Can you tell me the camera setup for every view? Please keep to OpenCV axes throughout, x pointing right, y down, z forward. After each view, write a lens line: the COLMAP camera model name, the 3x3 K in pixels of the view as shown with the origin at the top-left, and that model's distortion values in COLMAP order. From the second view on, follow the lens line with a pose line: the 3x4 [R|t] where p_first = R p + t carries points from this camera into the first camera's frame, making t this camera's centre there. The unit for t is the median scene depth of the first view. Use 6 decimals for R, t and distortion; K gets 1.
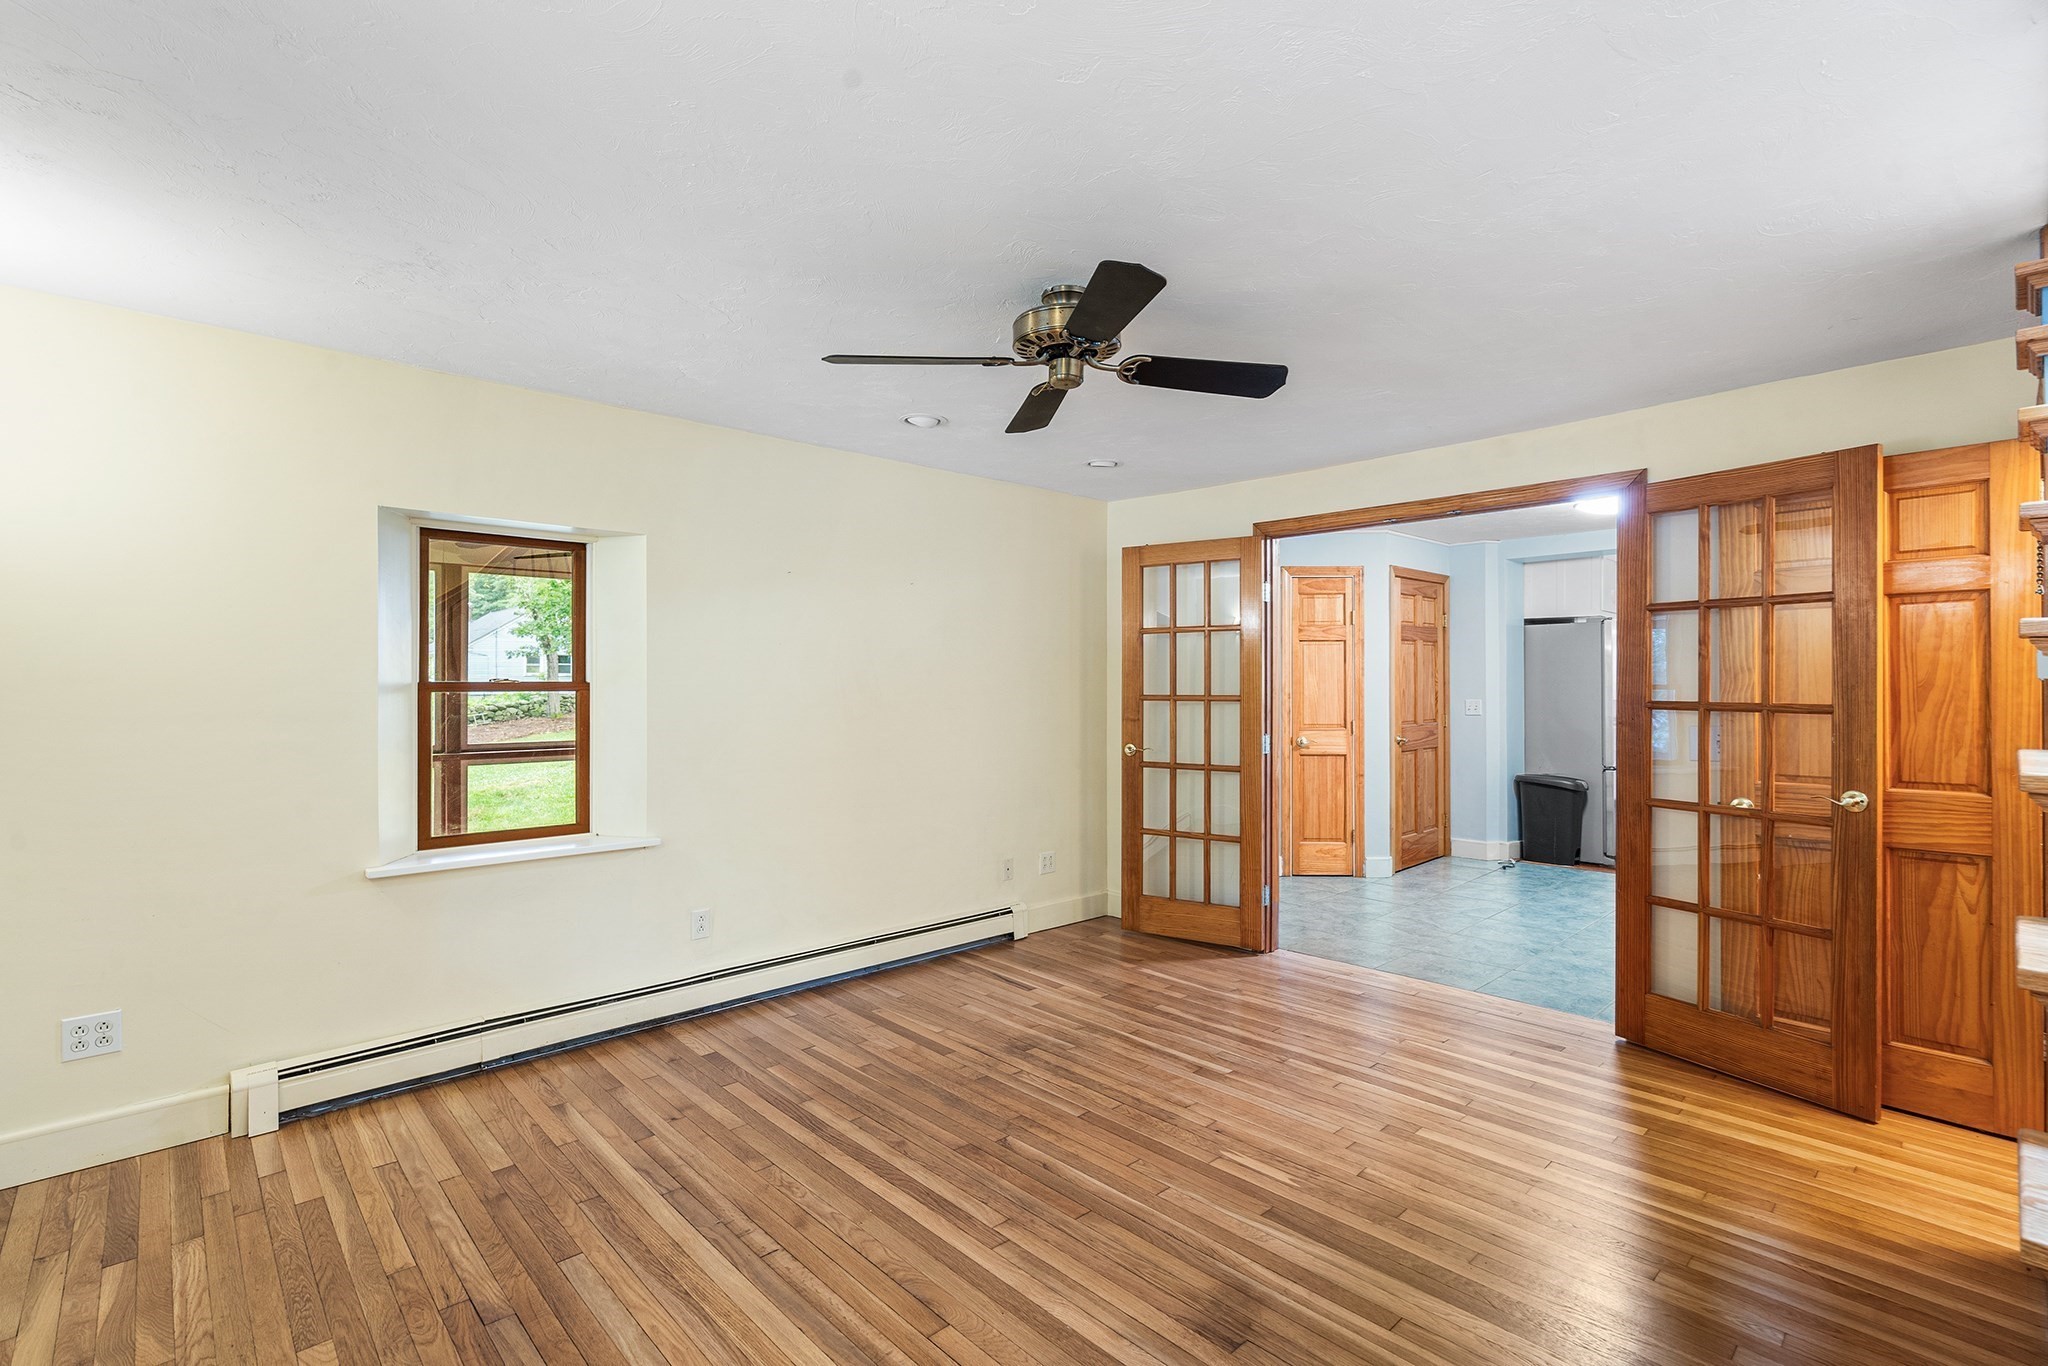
lens RADIAL K [[942.3, 0, 1027.1], [0, 942.3, 679.2], [0, 0, 1]] dist [-0.002106, 0.001094]
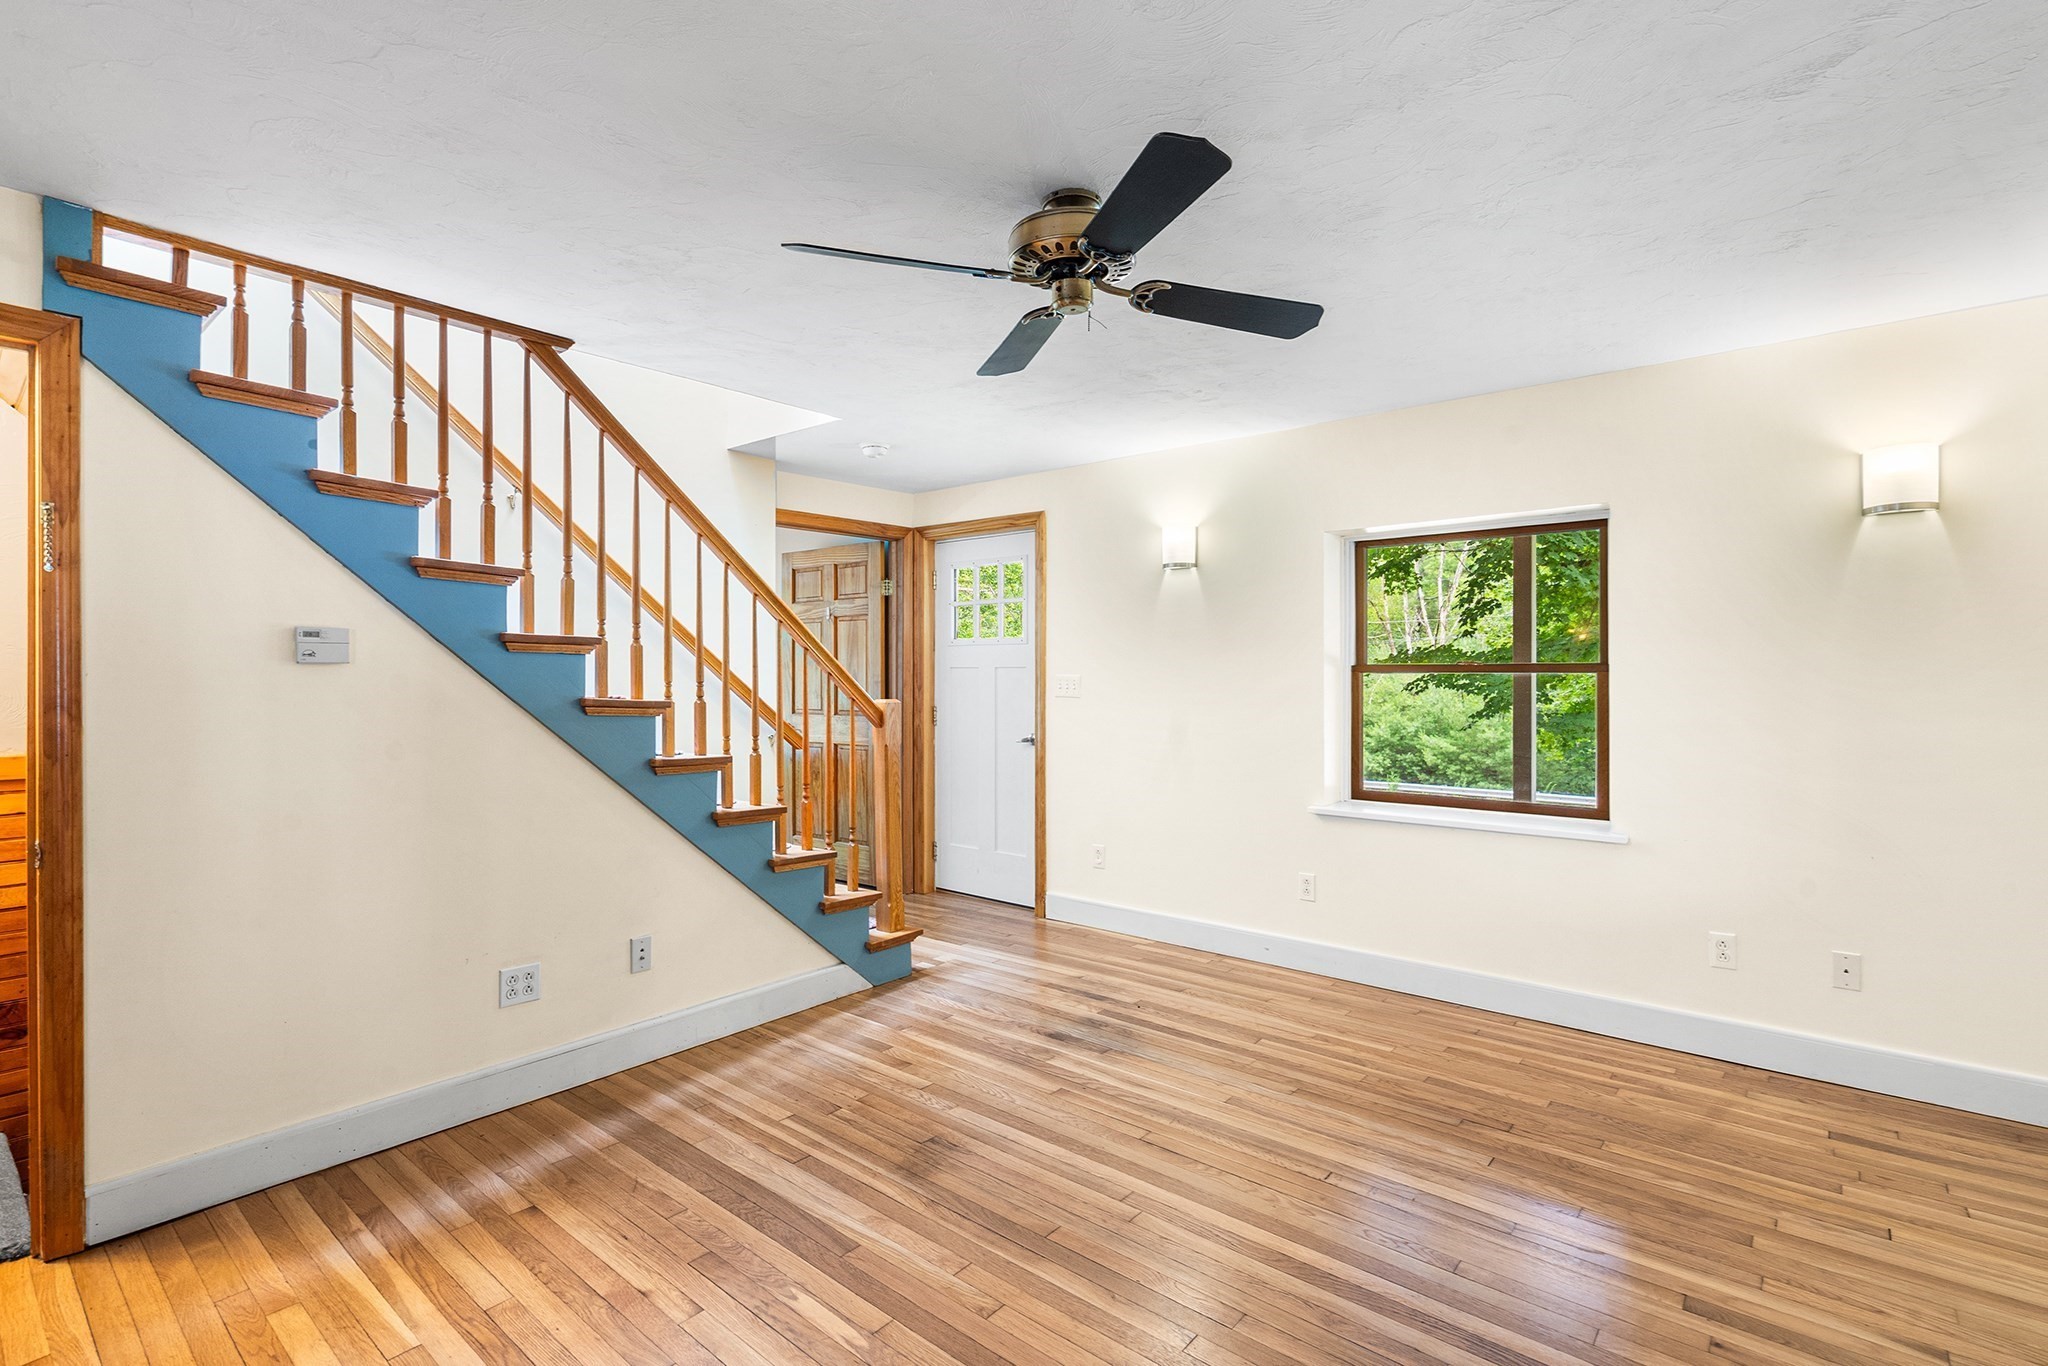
lens RADIAL K [[942.3, 0, 1027.1], [0, 942.3, 679.2], [0, 0, 1]] dist [-0.002106, 0.001094]
pose [[-0.993183, 0.006686, -0.116375, 0.204958], [0.006094, 0.999967, 0.005447, 0.015795], [0.116408, 0.004701, -0.993190, 2.066108]]
